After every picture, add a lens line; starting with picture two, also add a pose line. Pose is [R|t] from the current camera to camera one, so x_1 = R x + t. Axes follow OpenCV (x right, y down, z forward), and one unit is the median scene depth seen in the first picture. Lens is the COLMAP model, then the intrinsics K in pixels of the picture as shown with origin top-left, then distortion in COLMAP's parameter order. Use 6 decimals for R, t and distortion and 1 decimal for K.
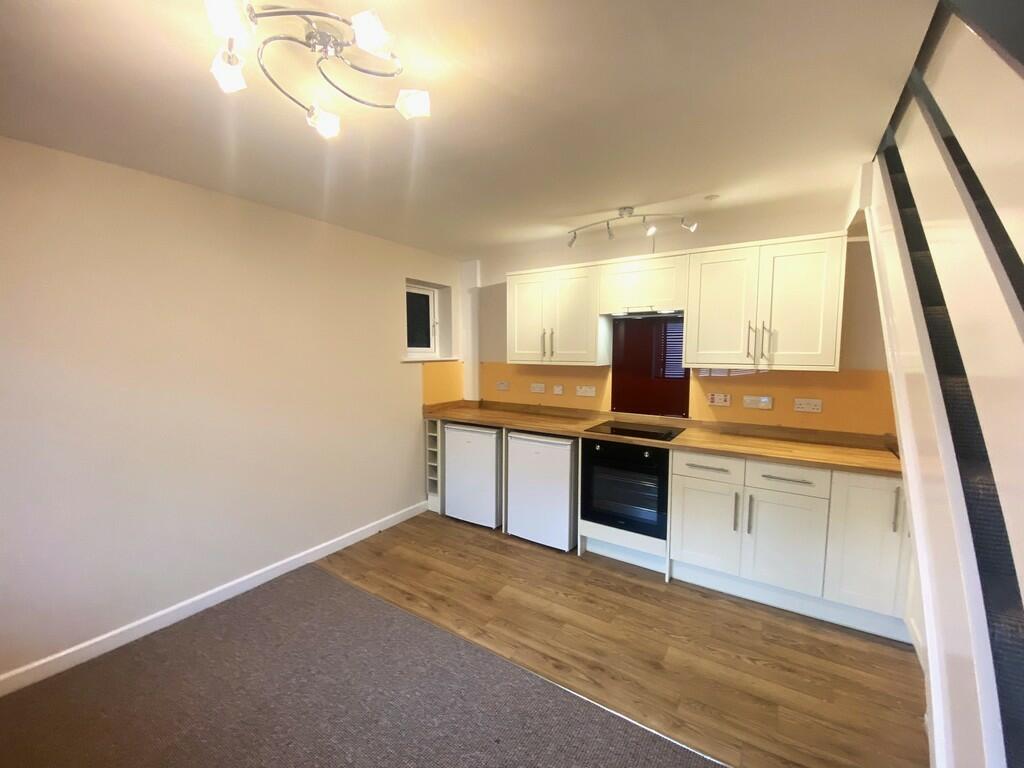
lens RADIAL K [[419.4, 0, 512.0], [0, 419.4, 384.0], [0, 0, 1]] dist [-0.001895, -0.000398]
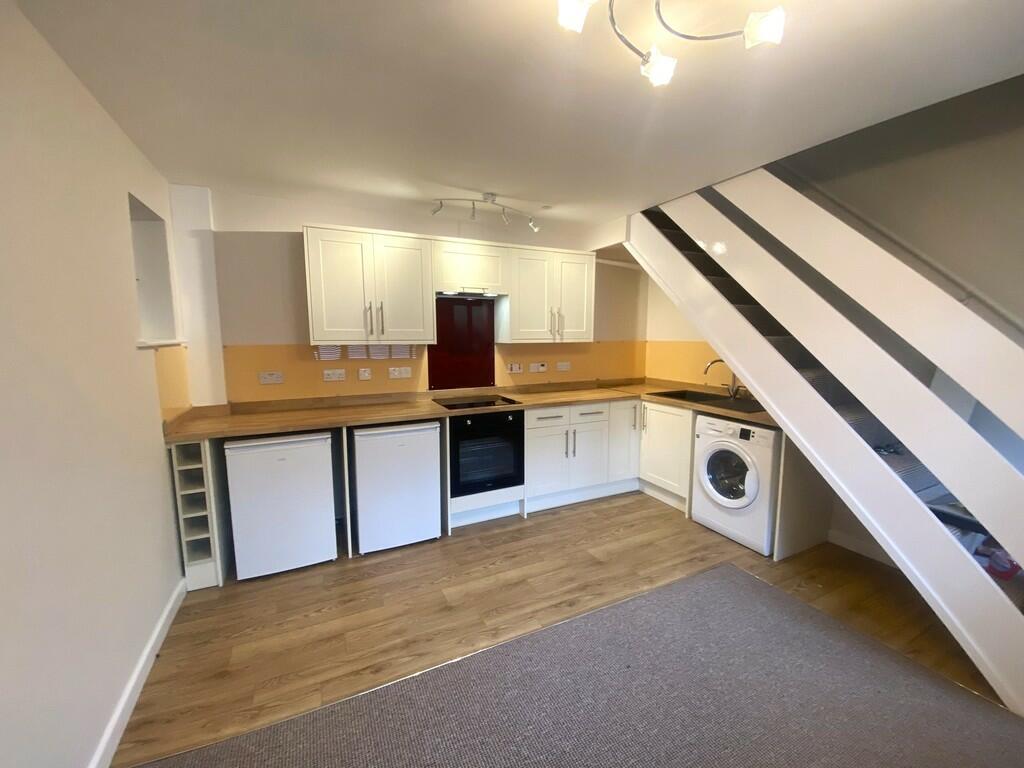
lens RADIAL K [[415.3, 0, 518.9], [0, 415.3, 386.1], [0, 0, 1]] dist [0.023930, -0.000123]
pose [[0.503773, -0.110294, 0.856766, -0.589794], [0.073834, 0.993684, 0.084506, -0.014711], [-0.860675, 0.020686, 0.508734, 0.359832]]
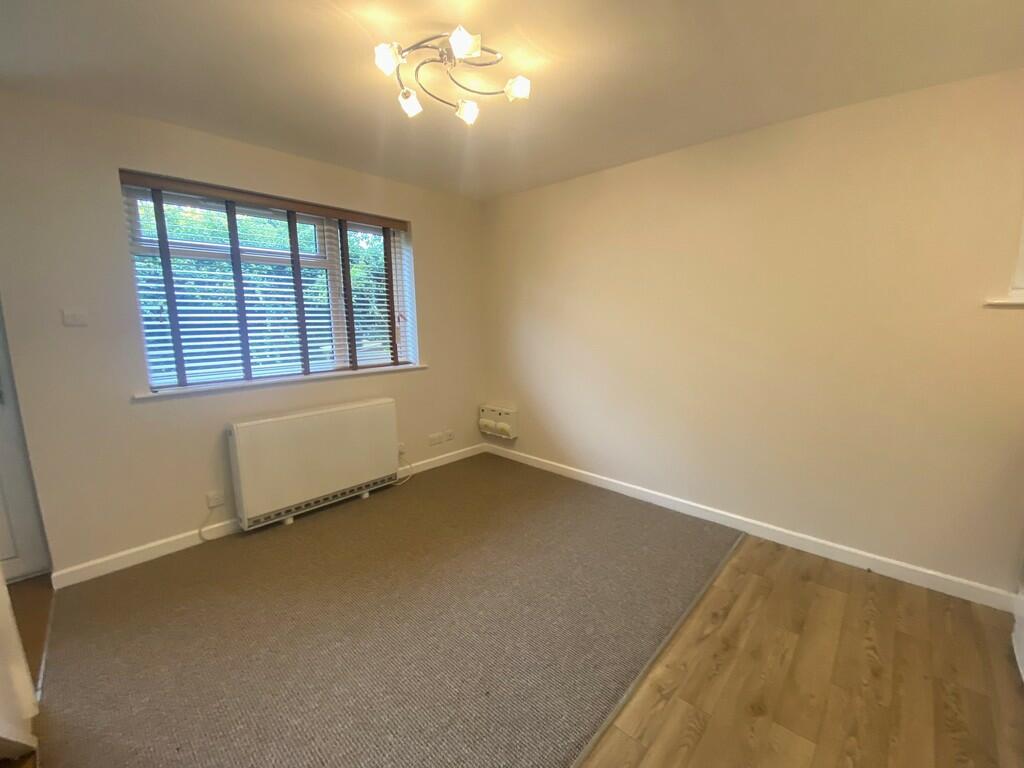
lens RADIAL K [[419.4, 0, 512.0], [0, 419.4, 384.0], [0, 0, 1]] dist [-0.001895, -0.000398]
pose [[-0.147208, 0.164608, -0.975312, 0.416840], [-0.082561, 0.980569, 0.177956, -0.000970], [0.985654, 0.106720, -0.130758, 0.602640]]
